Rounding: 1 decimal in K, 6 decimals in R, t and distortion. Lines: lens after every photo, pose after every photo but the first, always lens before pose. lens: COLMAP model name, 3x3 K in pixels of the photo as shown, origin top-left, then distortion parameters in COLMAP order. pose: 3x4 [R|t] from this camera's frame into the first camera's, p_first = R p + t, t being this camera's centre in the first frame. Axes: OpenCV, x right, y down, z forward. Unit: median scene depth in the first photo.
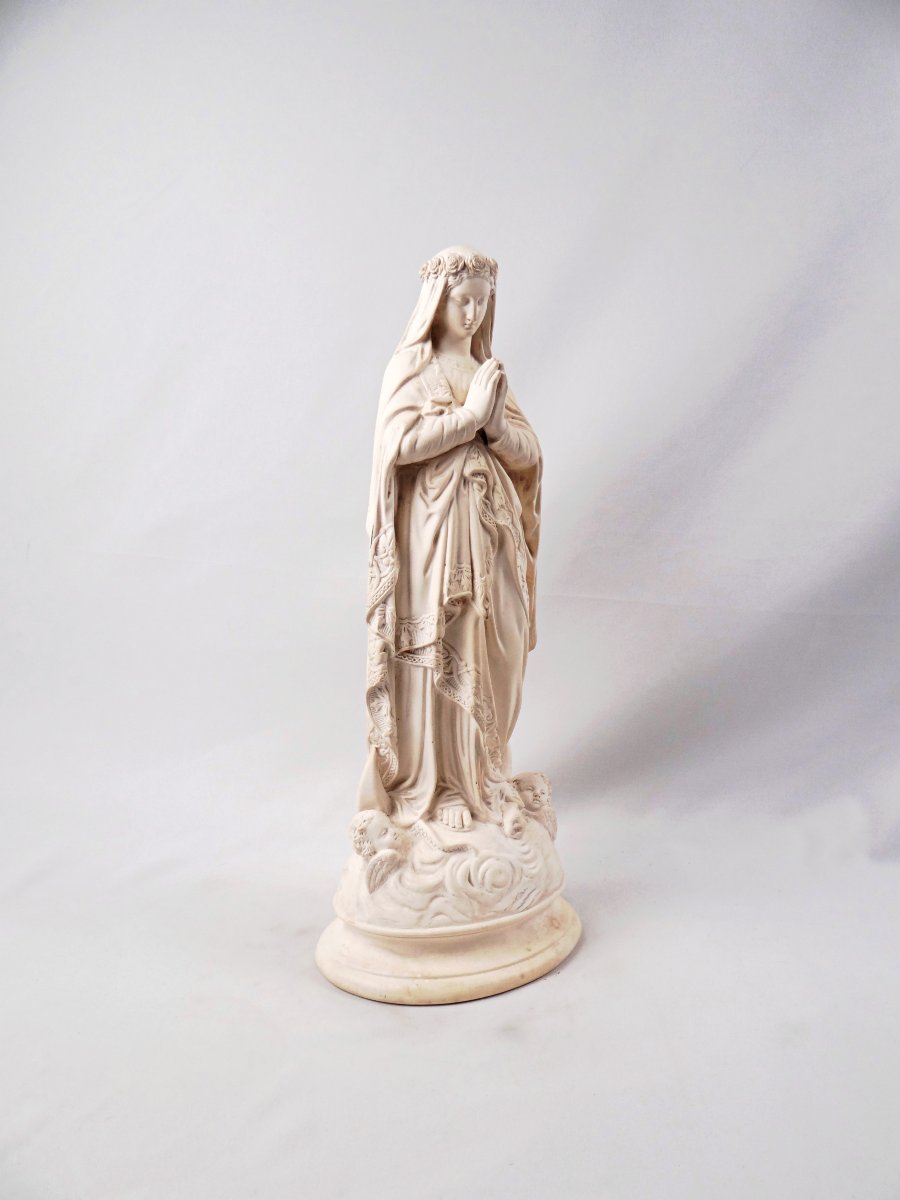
lens RADIAL K [[971.4, 0, 444.3], [0, 971.4, 599.6], [0, 0, 1]] dist [-0.004642, 0.015609]
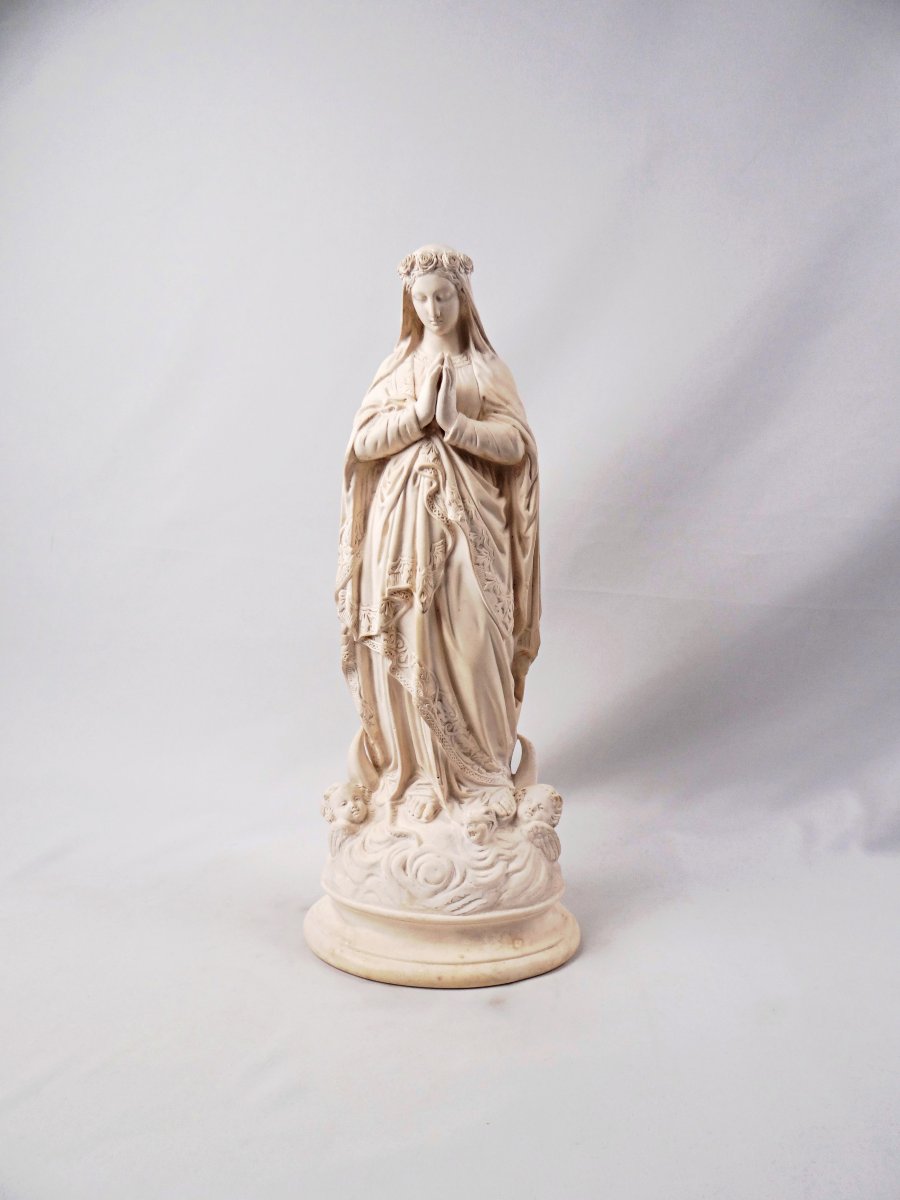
lens RADIAL K [[961.3, 0, 437.1], [0, 961.3, 595.9], [0, 0, 1]] dist [-0.003811, 0.002435]
pose [[0.792930, 0.079700, -0.604078, 0.643028], [-0.084877, 0.996190, 0.020021, -0.018197], [0.603372, 0.035397, 0.796674, 0.210740]]
